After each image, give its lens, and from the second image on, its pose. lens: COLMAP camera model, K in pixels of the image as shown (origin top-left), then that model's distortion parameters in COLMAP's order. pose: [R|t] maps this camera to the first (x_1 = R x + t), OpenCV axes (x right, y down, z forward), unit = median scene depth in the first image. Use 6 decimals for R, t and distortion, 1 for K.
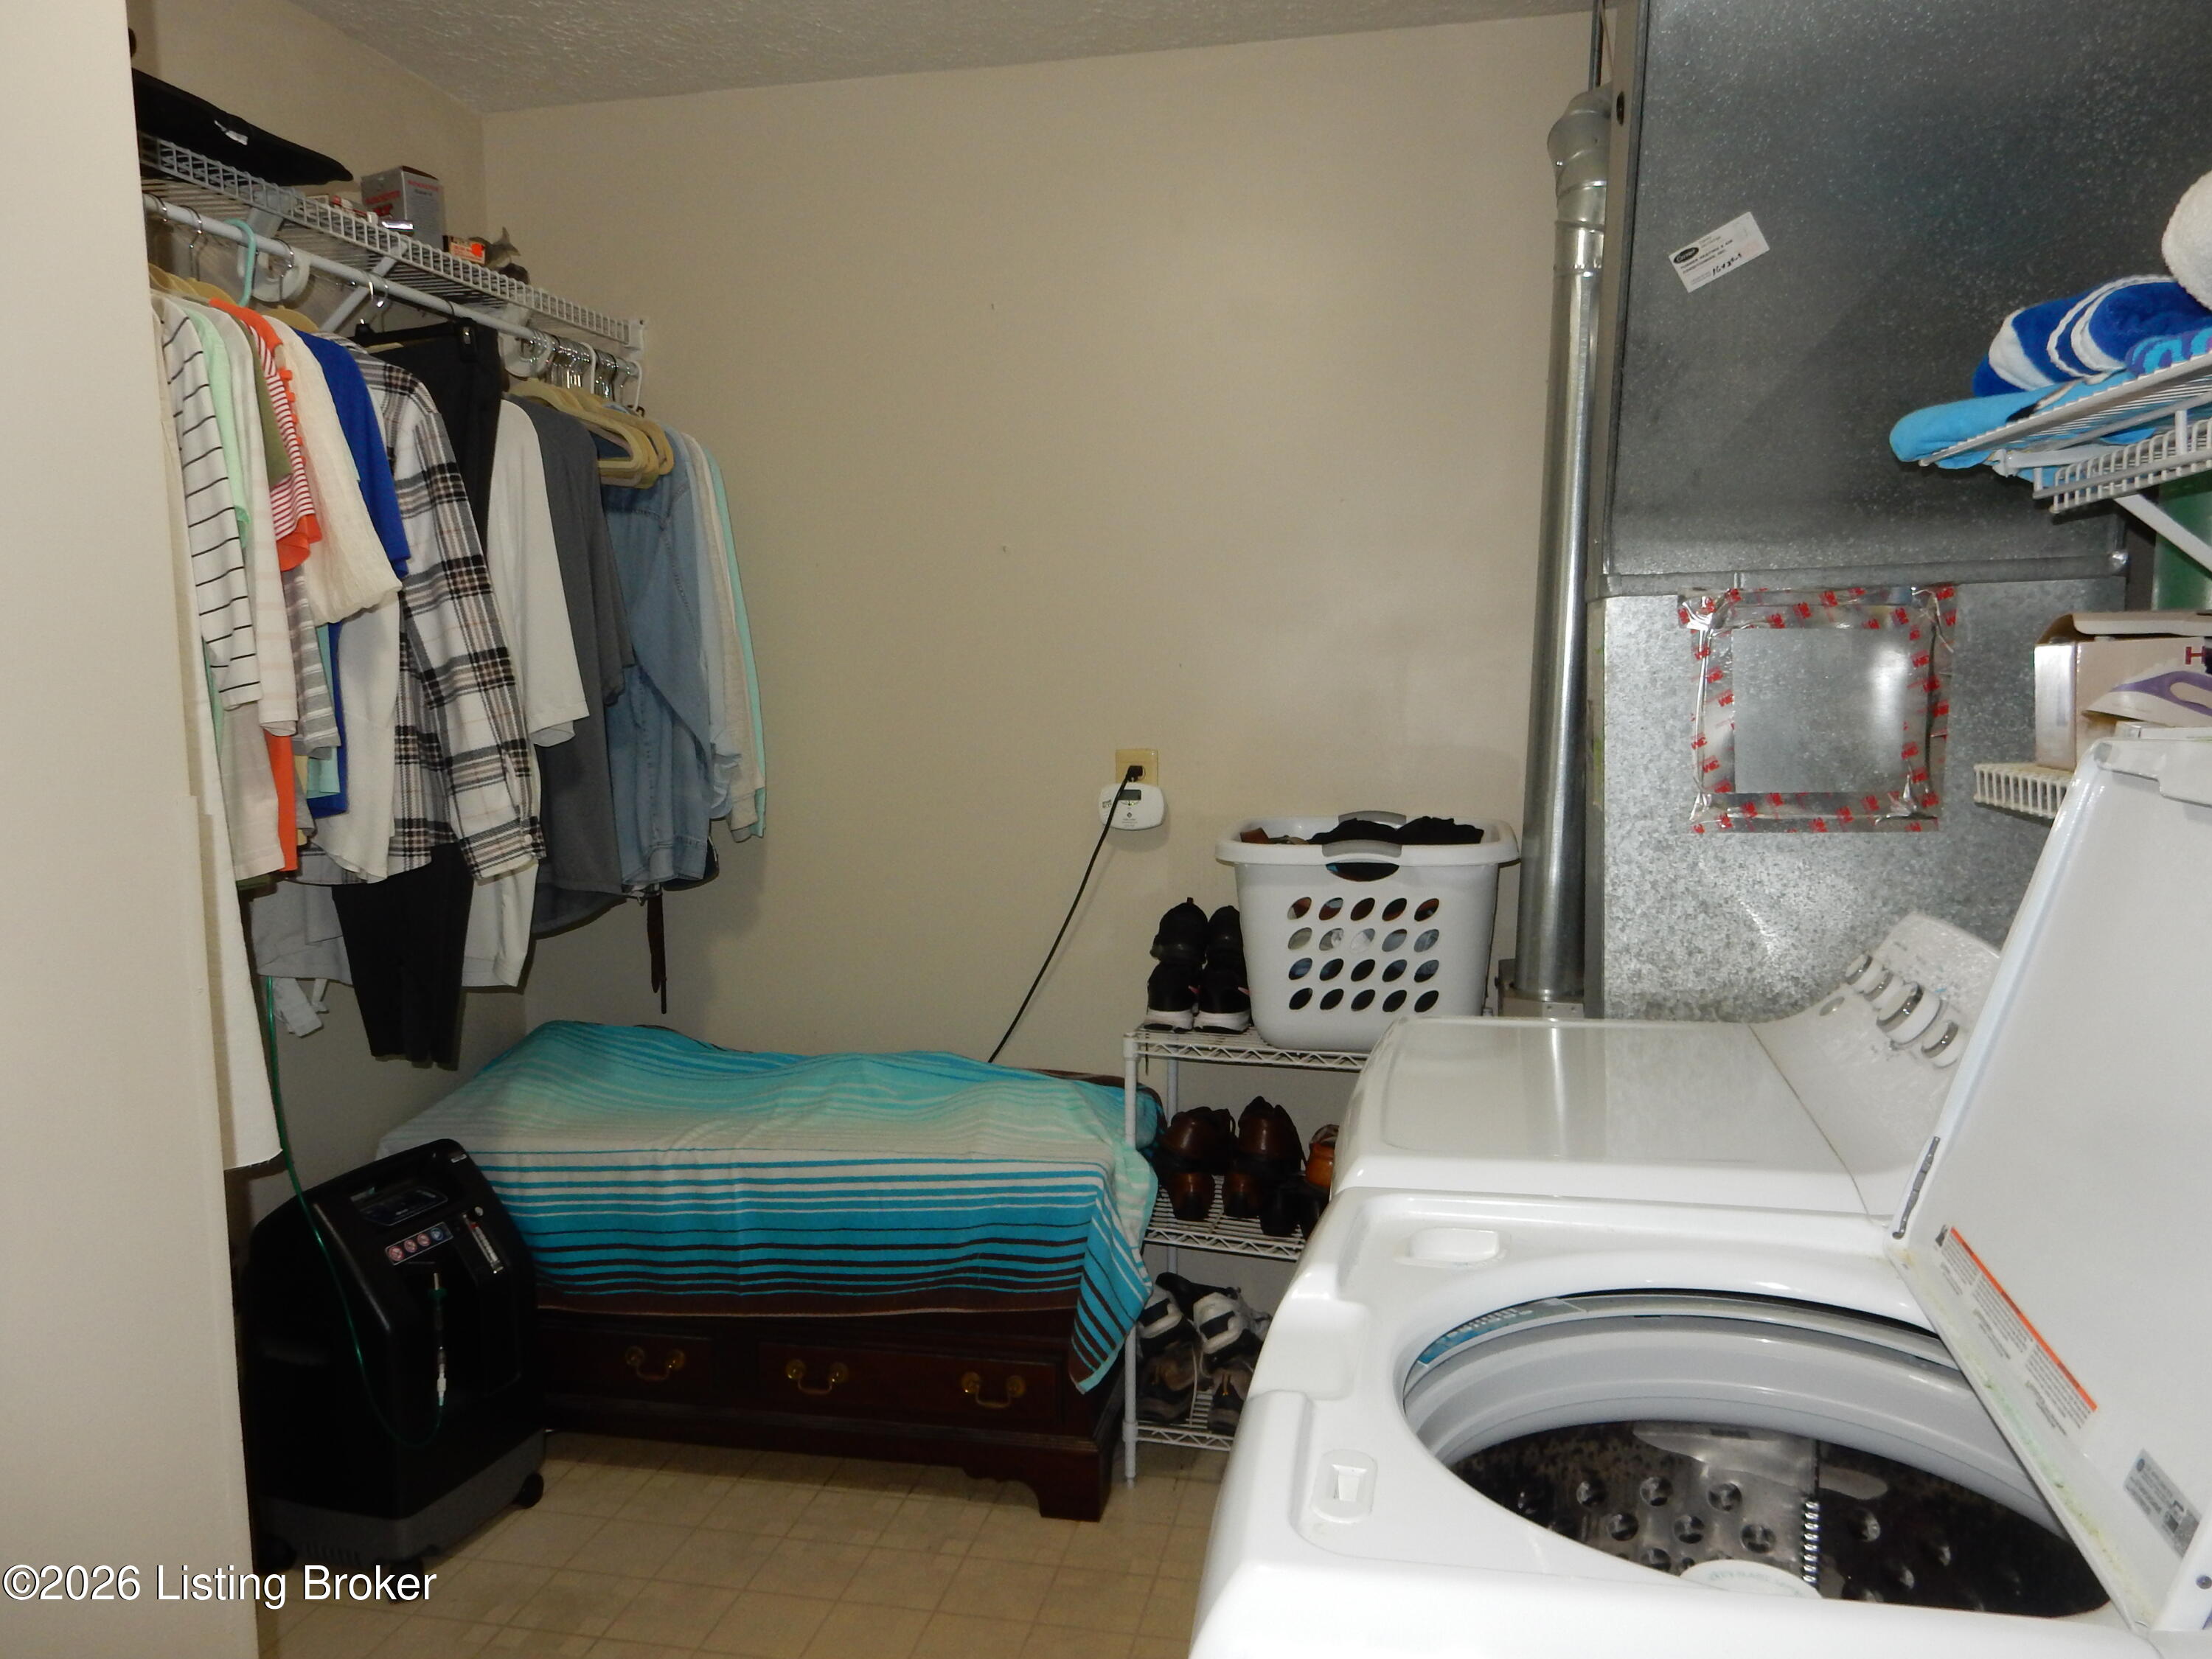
lens RADIAL K [[1641.5, 0, 1103.0], [0, 1641.5, 834.2], [0, 0, 1]] dist [-0.001949, 0.005696]
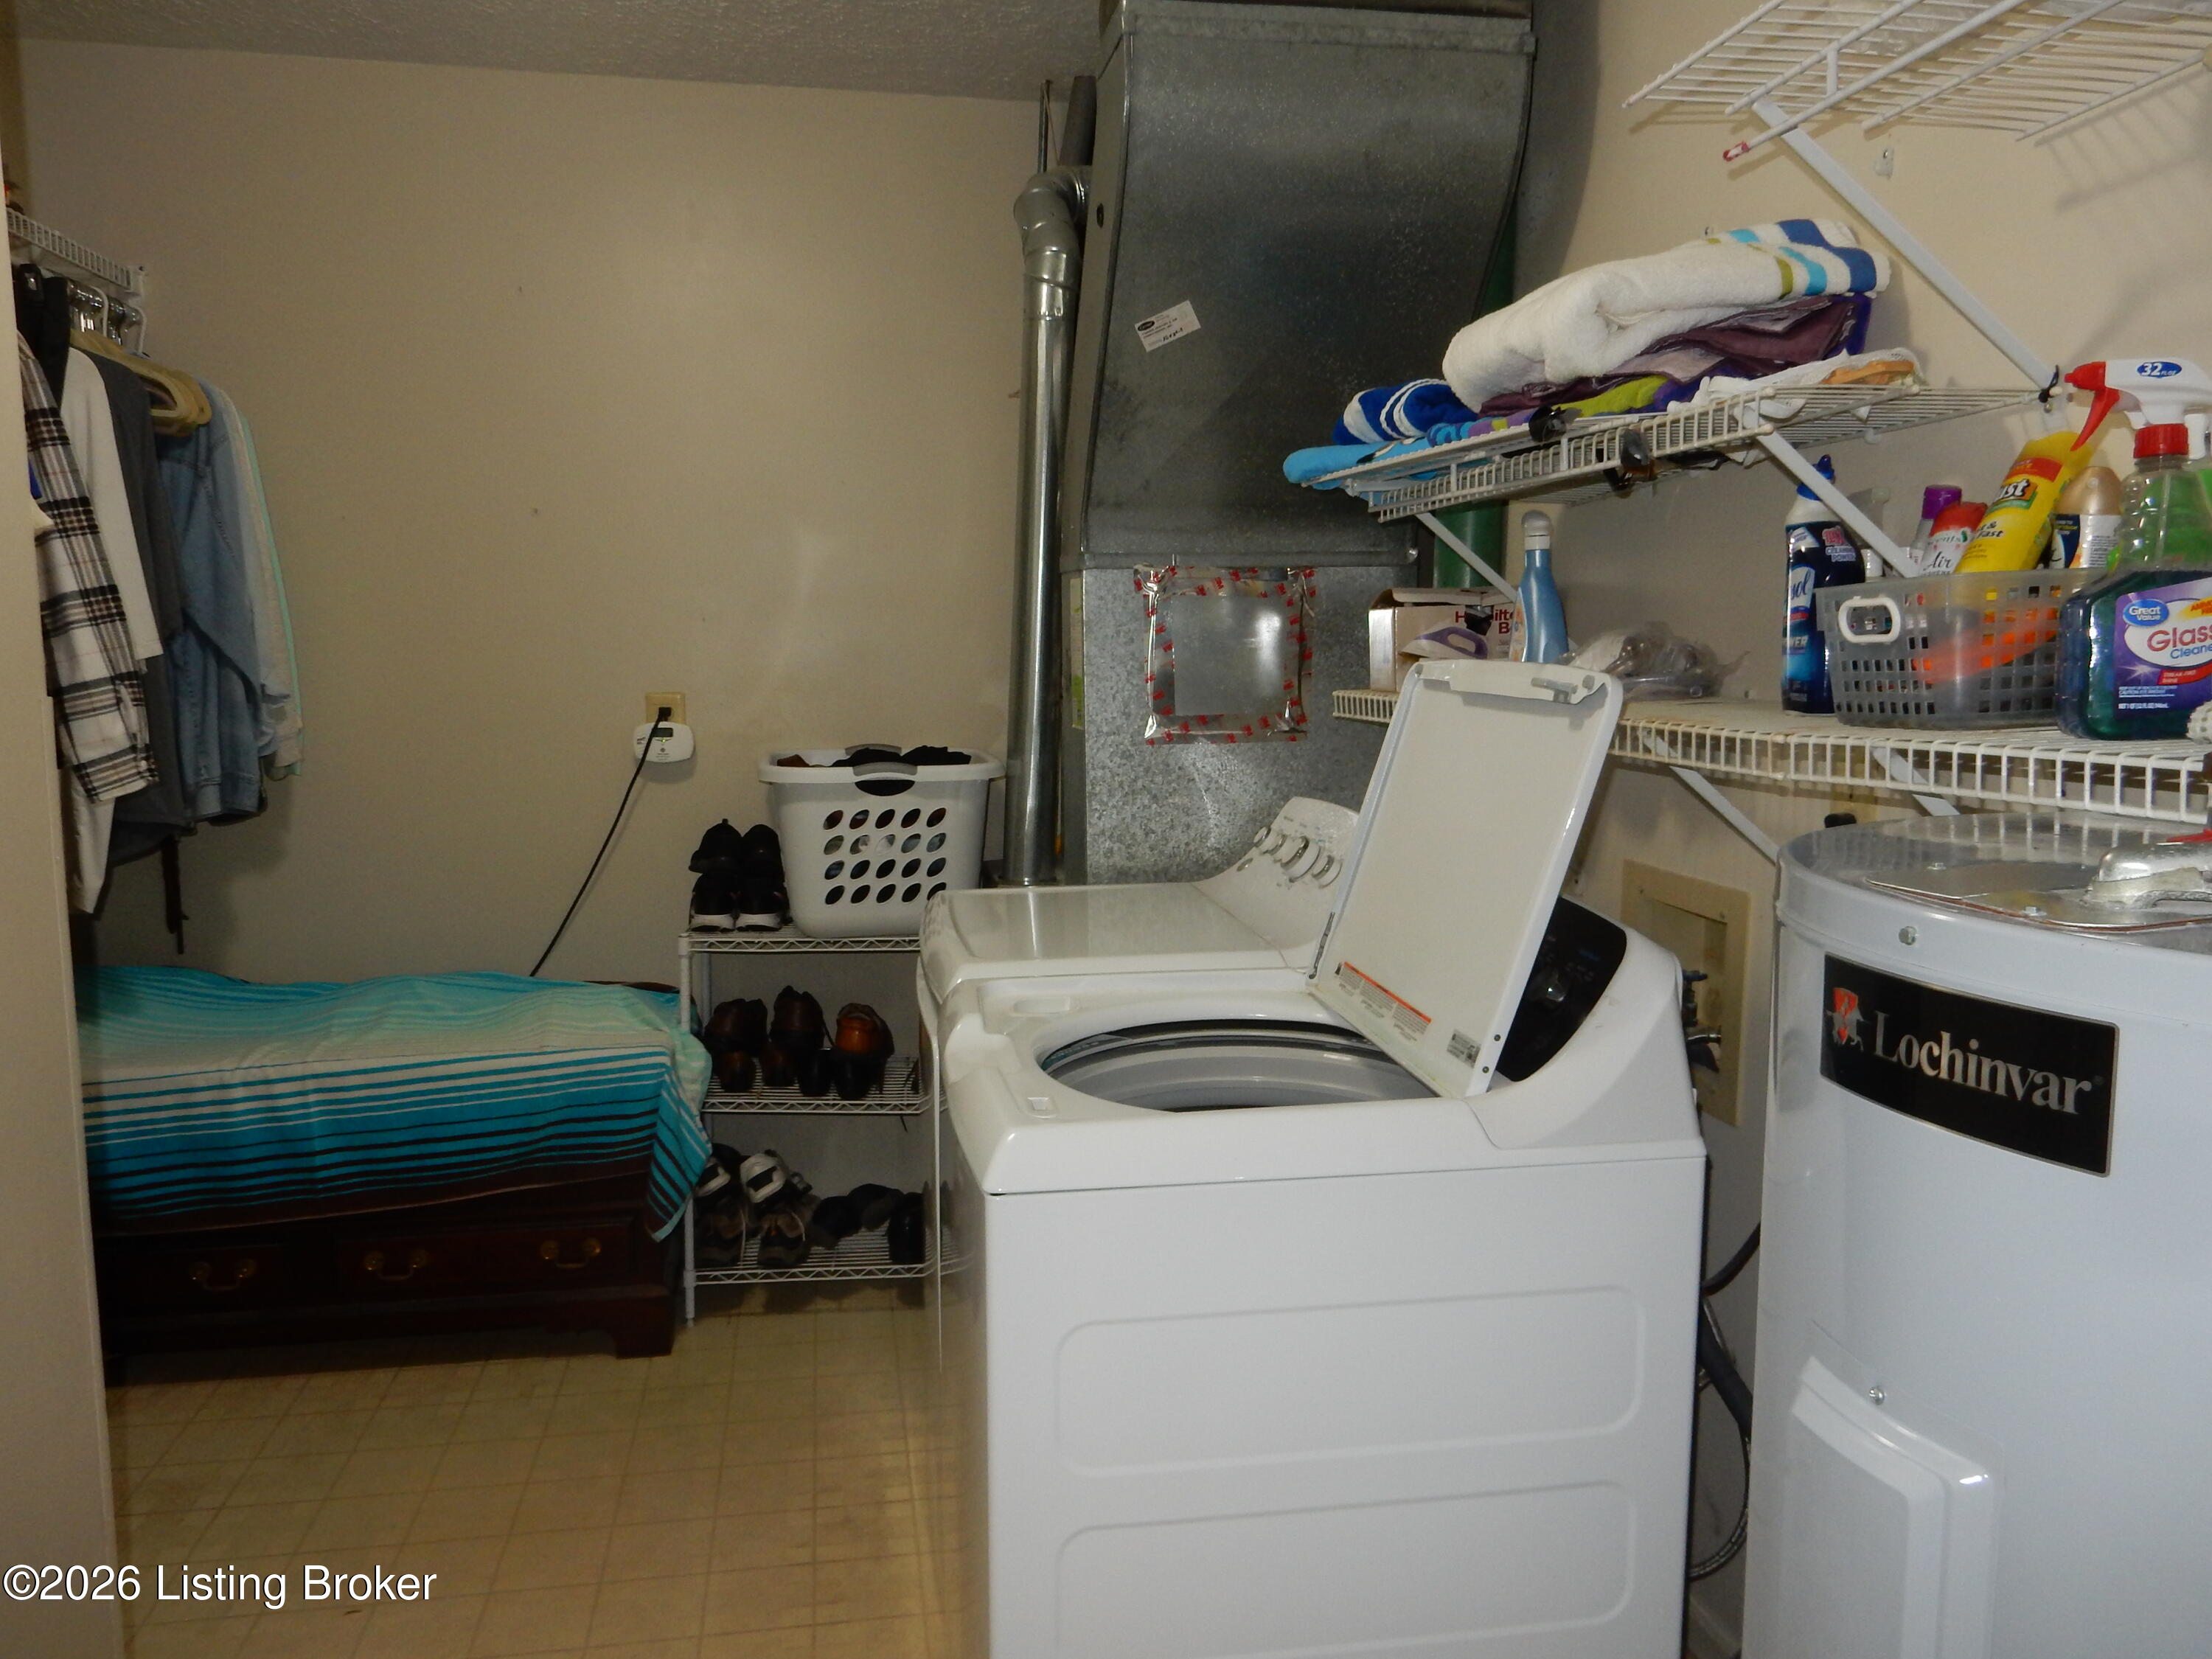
lens RADIAL K [[1641.5, 0, 1111.1], [0, 1641.5, 831.7], [0, 0, 1]] dist [-0.001949, 0.005696]
pose [[0.925648, -0.029063, 0.377269, -0.151709], [0.023787, 0.999543, 0.018638, 0.037051], [-0.377638, -0.008278, 0.925916, -0.206249]]
